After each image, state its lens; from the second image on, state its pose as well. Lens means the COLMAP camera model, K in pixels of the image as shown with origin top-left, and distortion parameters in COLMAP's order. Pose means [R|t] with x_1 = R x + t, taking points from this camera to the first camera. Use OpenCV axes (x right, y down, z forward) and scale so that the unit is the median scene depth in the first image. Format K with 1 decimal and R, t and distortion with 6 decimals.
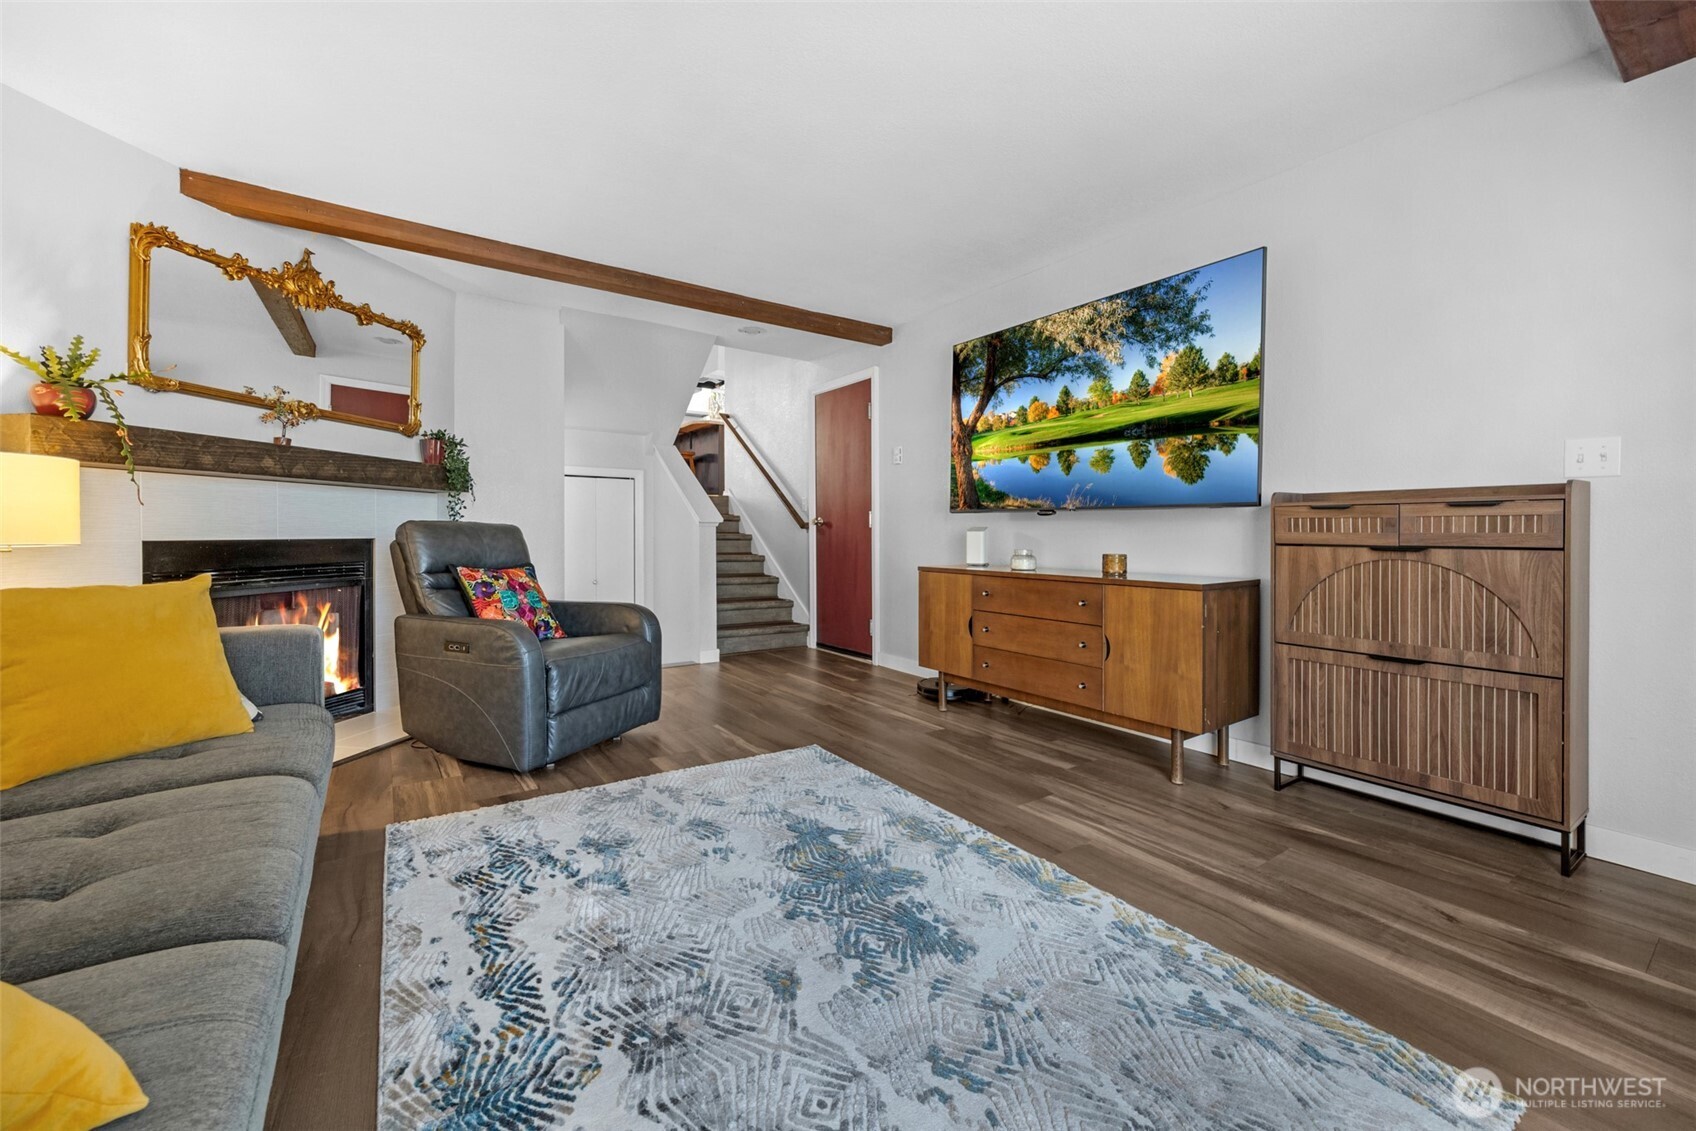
lens RADIAL K [[689.8, 0, 919.6], [0, 689.8, 535.2], [0, 0, 1]] dist [0.000940, 0.000032]
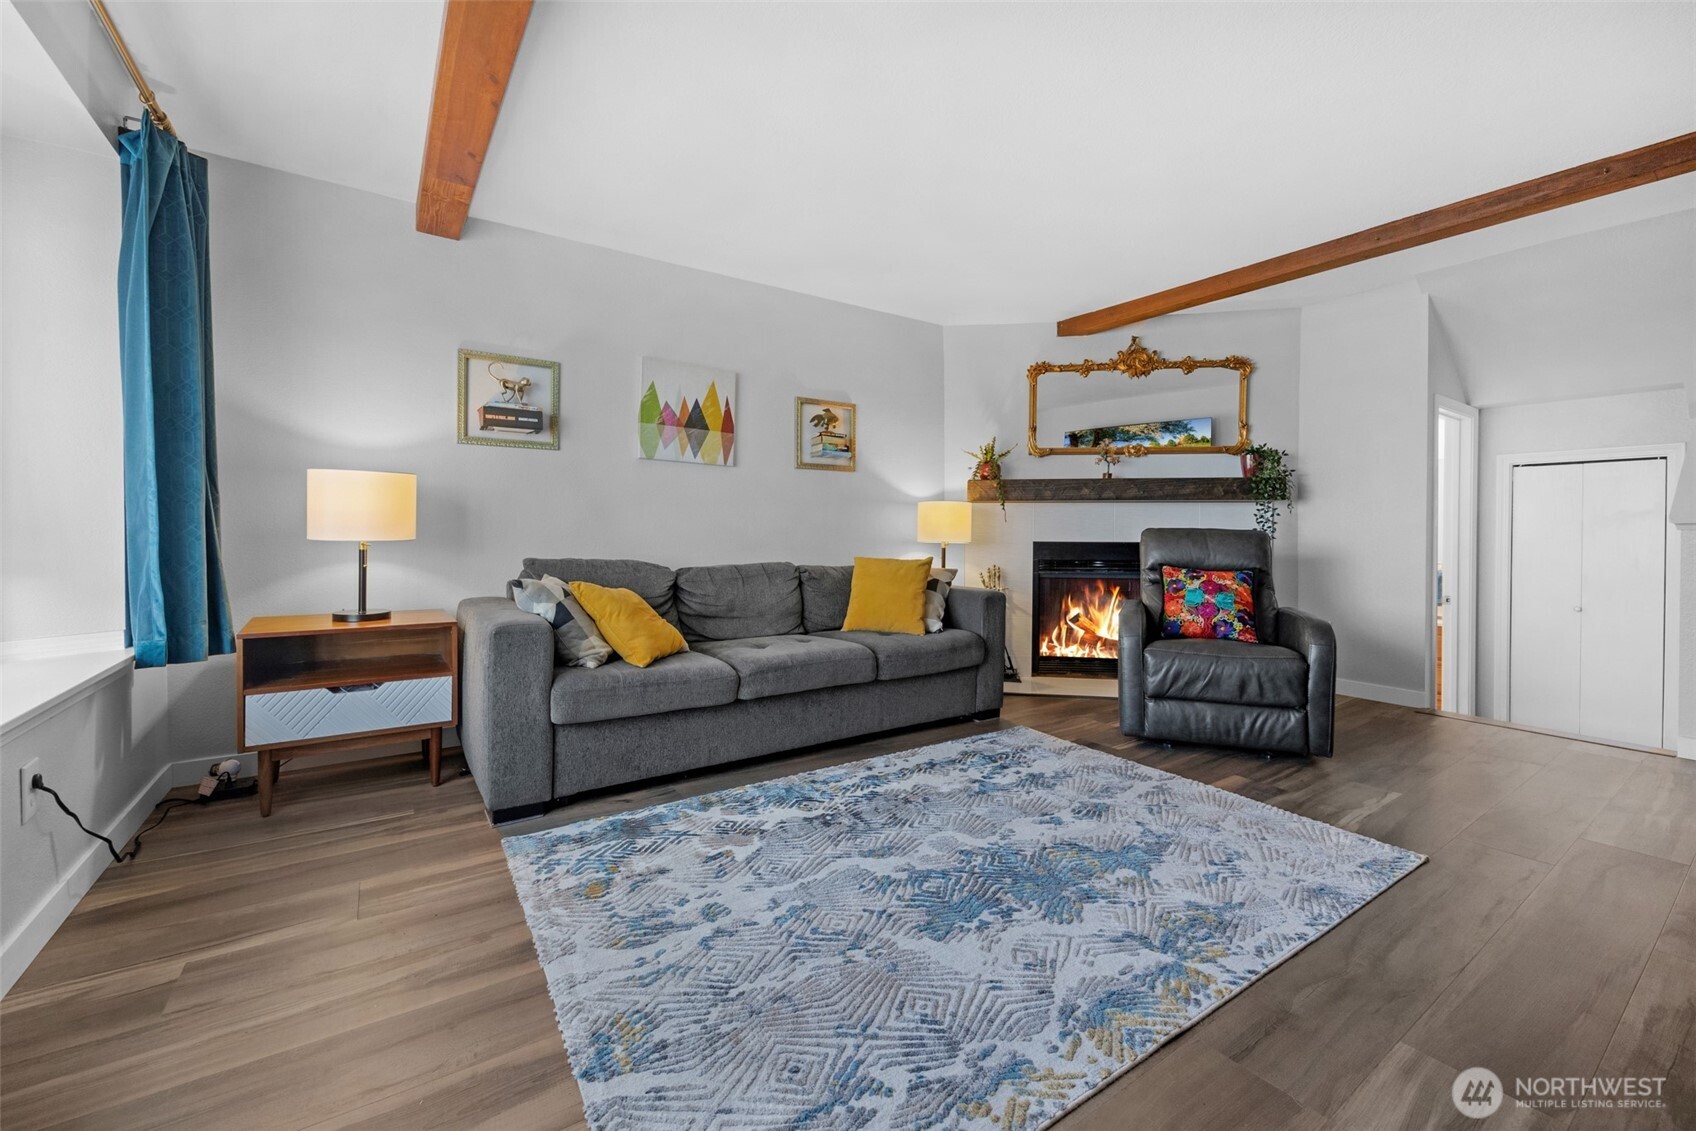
lens RADIAL K [[674.9, 0, 773.8], [0, 674.9, 537.4], [0, 0, 1]] dist [-0.002591, -0.000153]
pose [[-0.118472, 0.002790, -0.992954, 0.842460], [-0.009677, 0.999945, 0.003964, -0.003549], [0.992910, 0.010078, -0.118438, 0.656591]]
